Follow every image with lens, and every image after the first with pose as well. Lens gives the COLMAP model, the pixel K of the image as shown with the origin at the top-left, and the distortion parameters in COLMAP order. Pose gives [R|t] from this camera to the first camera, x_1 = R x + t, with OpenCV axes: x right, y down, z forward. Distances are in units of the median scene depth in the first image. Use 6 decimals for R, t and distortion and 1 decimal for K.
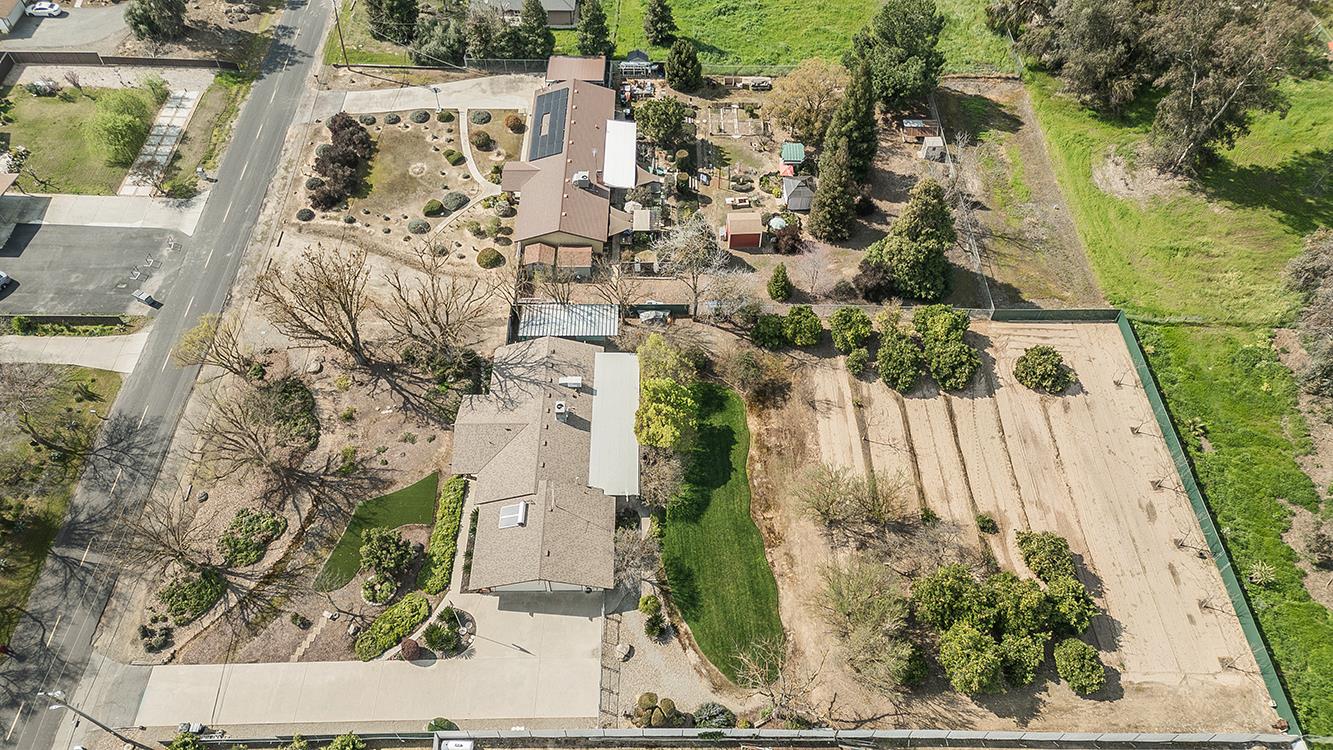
lens RADIAL K [[942.9, 0, 664.2], [0, 942.9, 358.9], [0, 0, 1]] dist [0.078639, -0.054888]
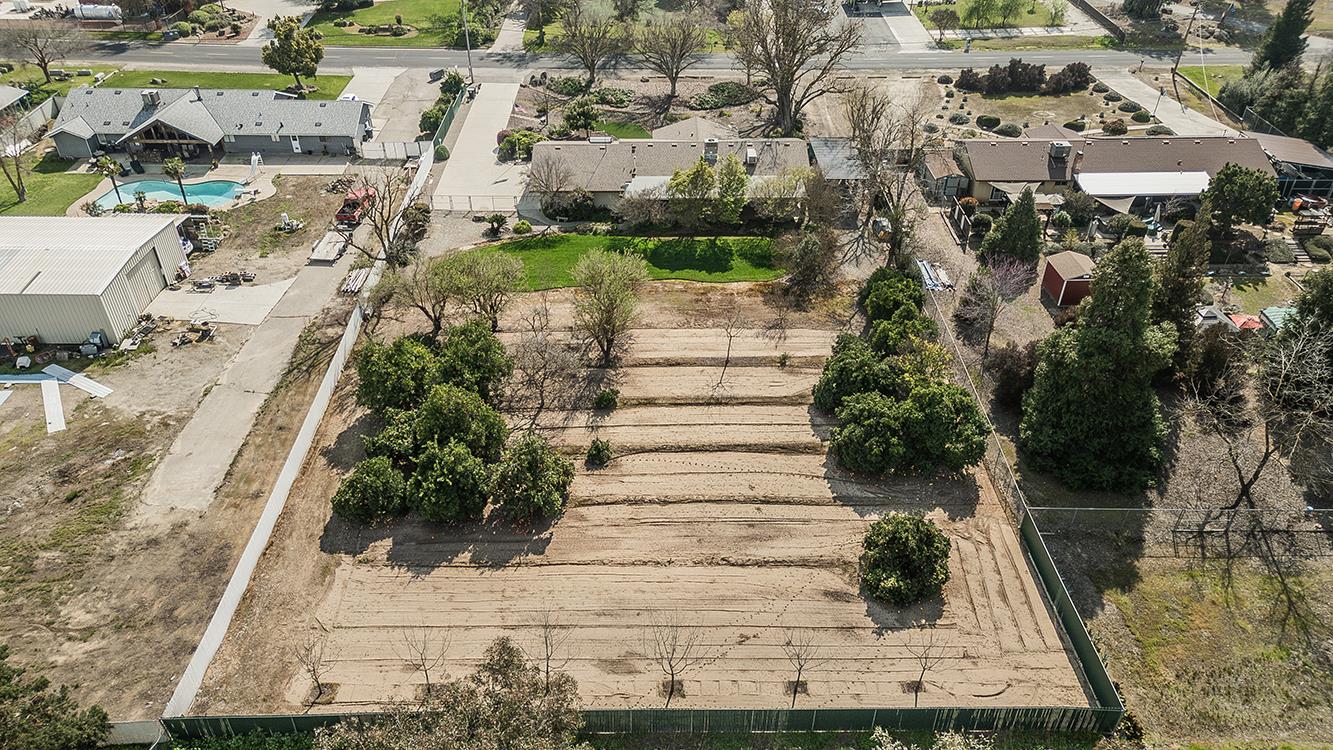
lens RADIAL K [[938.4, 0, 672.5], [0, 938.4, 371.2], [0, 0, 1]] dist [0.069189, -0.057192]
pose [[0.013694, 0.572198, -0.820001, 0.891069], [-0.785572, 0.513519, 0.345216, -0.144021], [0.618618, 0.639442, 0.456536, 0.693665]]
